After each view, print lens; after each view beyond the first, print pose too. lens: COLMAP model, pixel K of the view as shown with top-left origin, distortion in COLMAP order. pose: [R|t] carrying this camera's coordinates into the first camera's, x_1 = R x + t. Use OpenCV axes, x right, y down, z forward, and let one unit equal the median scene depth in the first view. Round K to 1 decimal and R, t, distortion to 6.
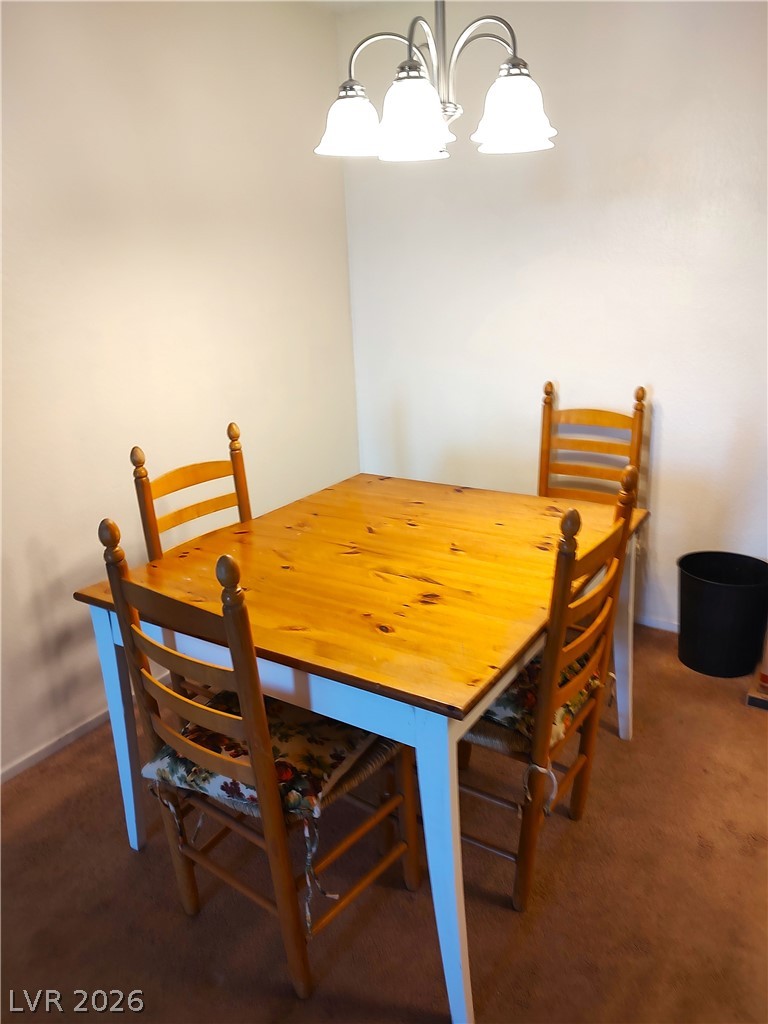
lens RADIAL K [[734.6, 0, 384.0], [0, 734.6, 512.0], [0, 0, 1]] dist [0.039126, -0.040695]
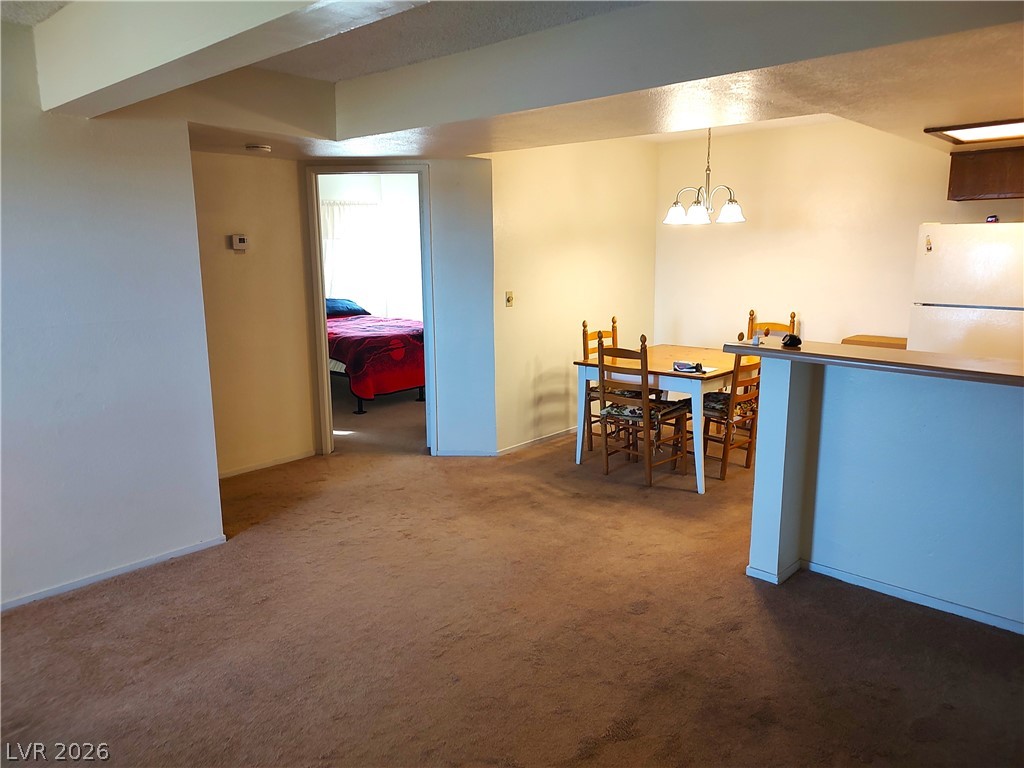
lens RADIAL K [[734.6, 0, 518.3], [0, 734.6, 384.6], [0, 0, 1]] dist [0.039126, -0.040695]
pose [[0.987251, 0.055184, -0.149300, -0.192420], [-0.073107, 0.990395, -0.117355, 0.574267], [0.141390, 0.126774, 0.981803, -1.978525]]
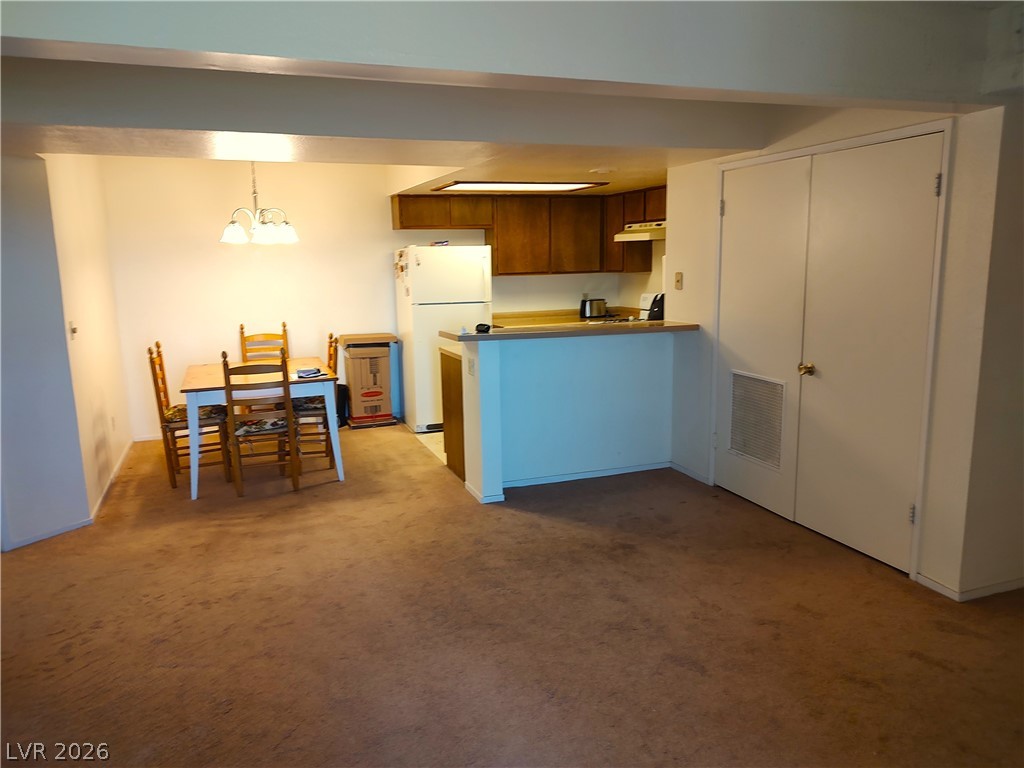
lens RADIAL K [[734.6, 0, 518.3], [0, 734.6, 384.6], [0, 0, 1]] dist [0.039126, -0.040695]
pose [[0.580483, -0.118554, 0.805596, -1.926762], [0.251305, 0.967132, -0.038755, 0.519053], [-0.774523, 0.224947, 0.591197, -1.637970]]
